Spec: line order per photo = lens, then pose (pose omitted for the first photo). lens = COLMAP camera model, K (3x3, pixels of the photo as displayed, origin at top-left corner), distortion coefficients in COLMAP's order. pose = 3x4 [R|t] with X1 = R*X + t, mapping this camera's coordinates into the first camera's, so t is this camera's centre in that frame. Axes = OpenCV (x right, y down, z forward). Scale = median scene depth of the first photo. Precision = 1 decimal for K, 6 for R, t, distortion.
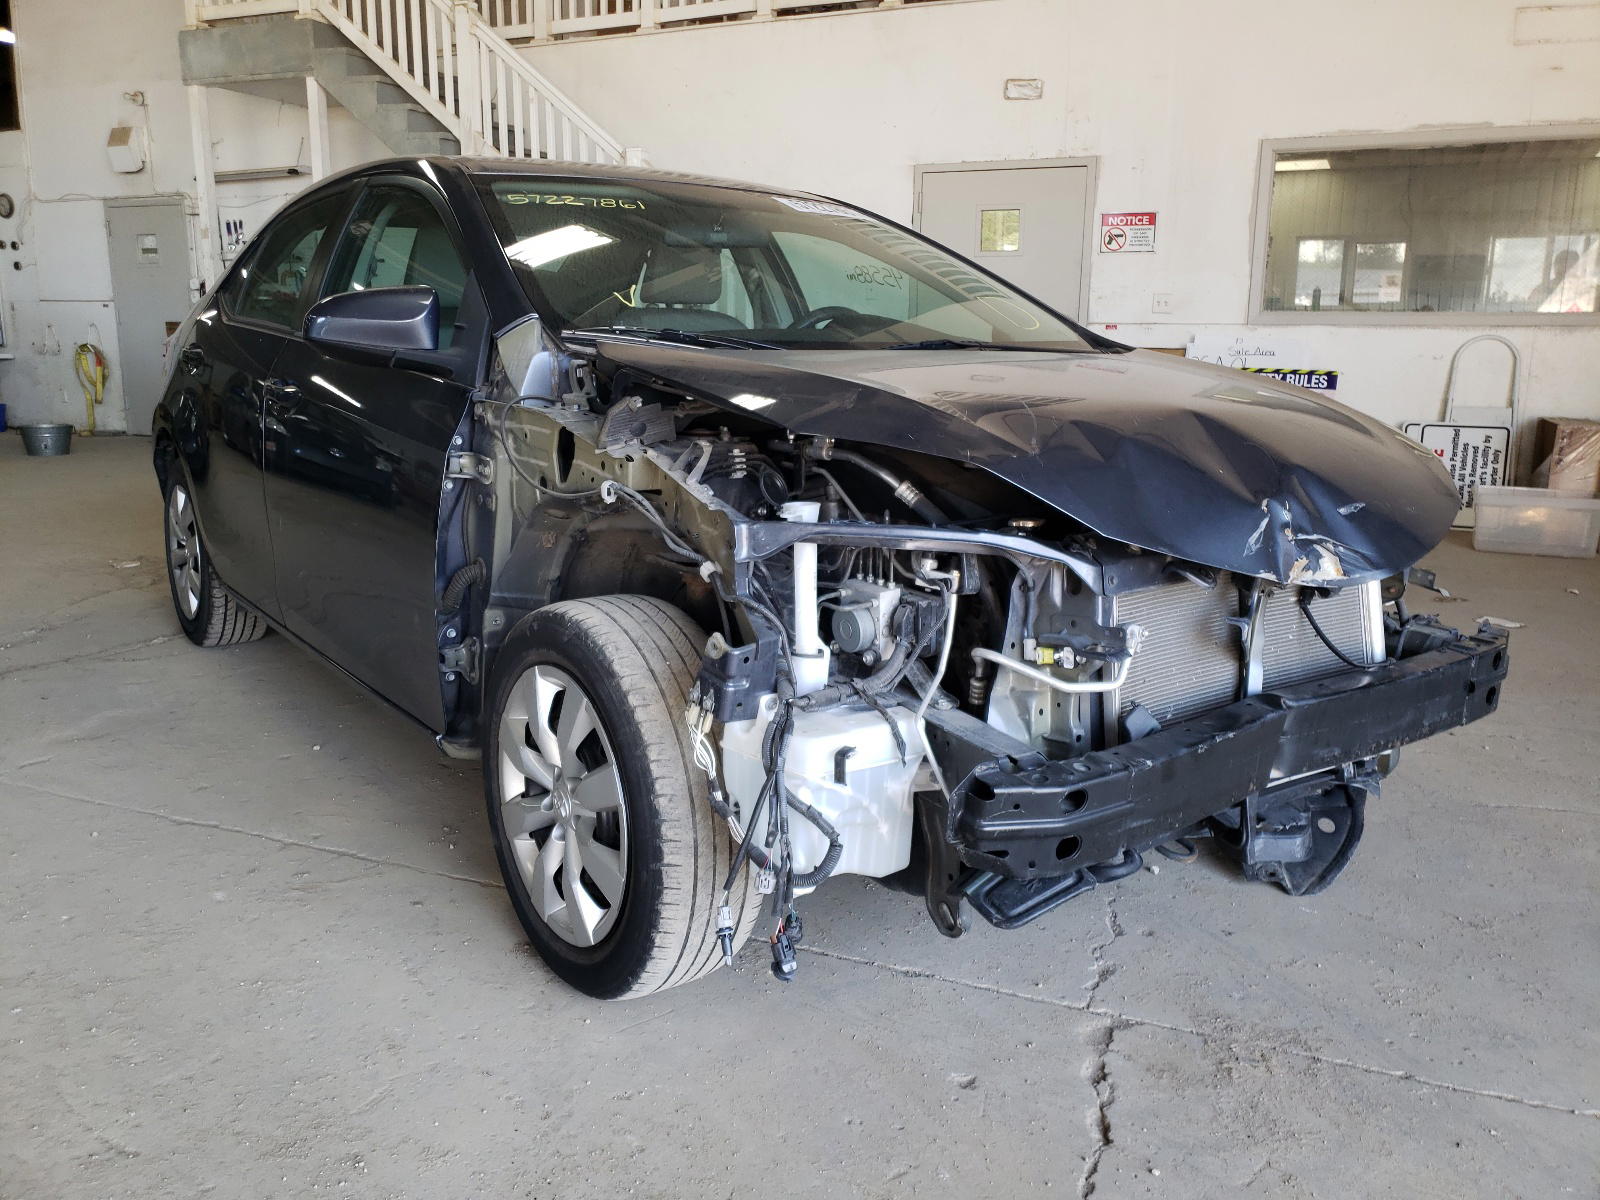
lens RADIAL K [[1221.3, 0, 786.4], [0, 1221.3, 599.2], [0, 0, 1]] dist [0.026240, -0.023863]
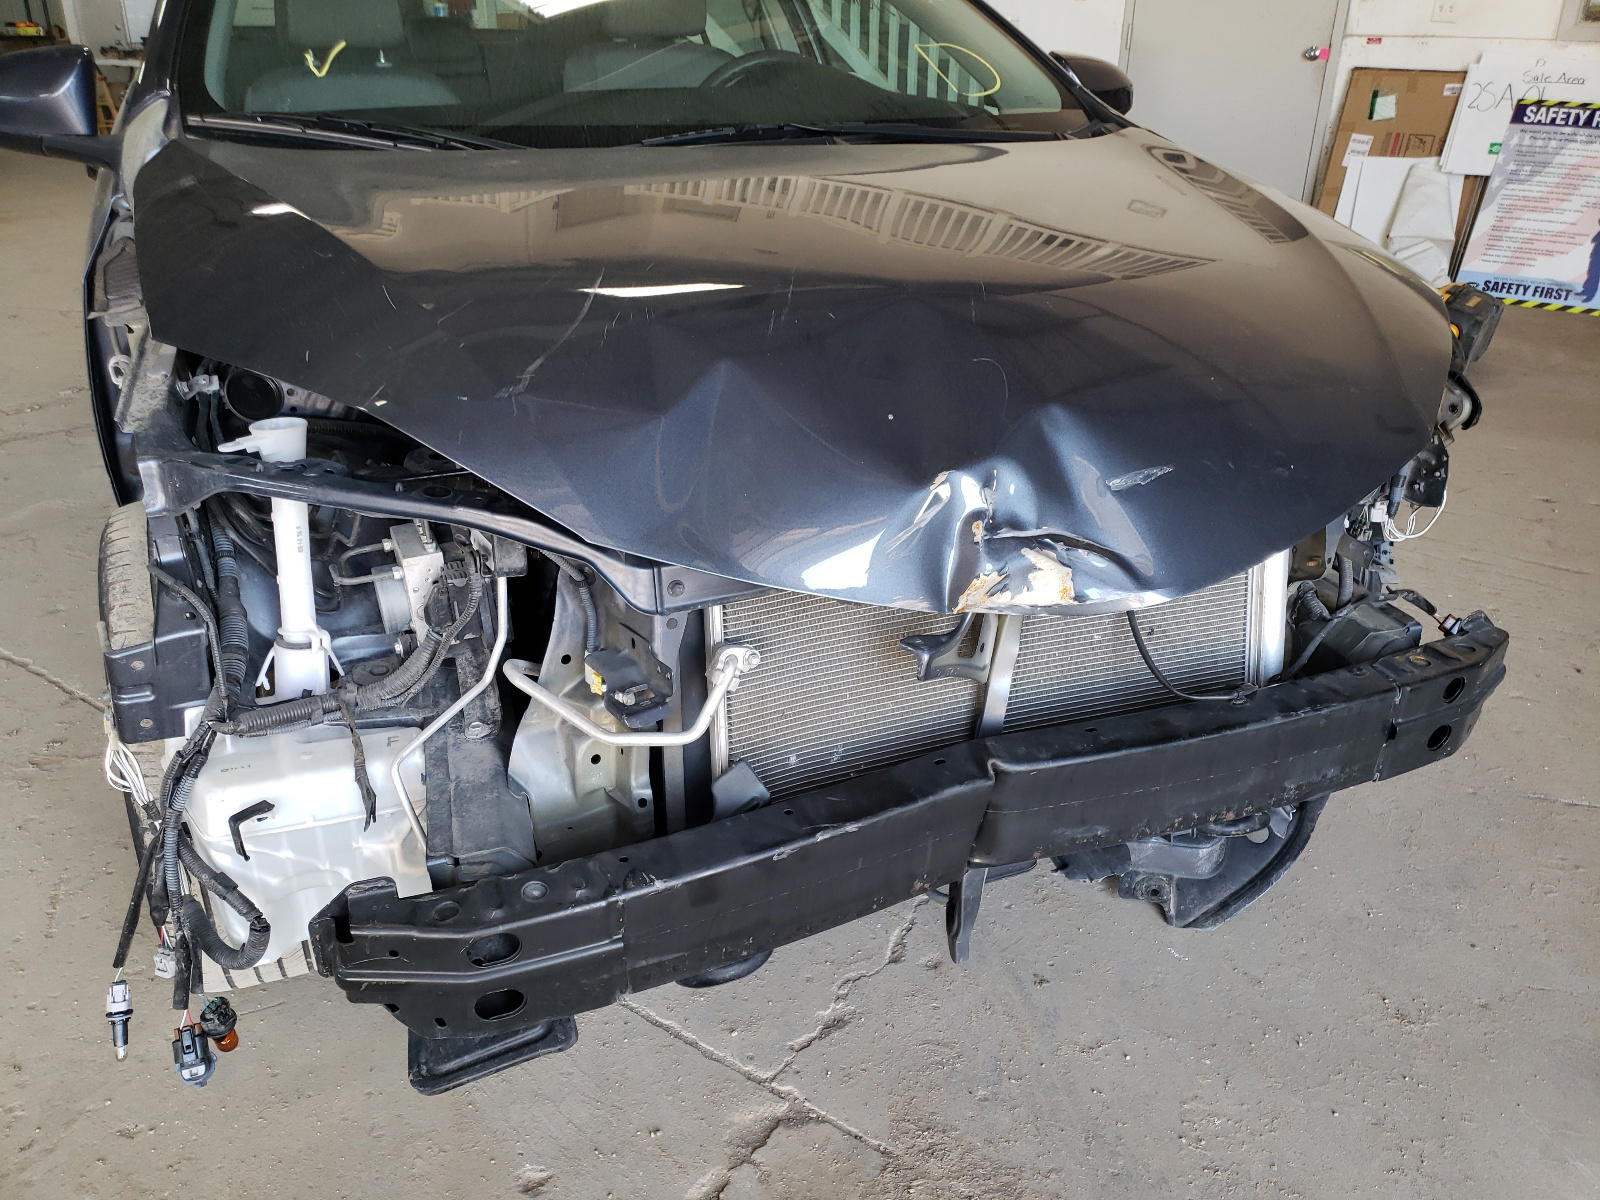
lens RADIAL K [[1221.3, 0, 803.8], [0, 1221.3, 617.6], [0, 0, 1]] dist [0.026240, -0.023863]
pose [[0.975535, 0.094416, -0.198539, 0.368814], [-0.045433, 0.970170, 0.238130, -0.125448], [0.215100, -0.223283, 0.950724, 0.319067]]
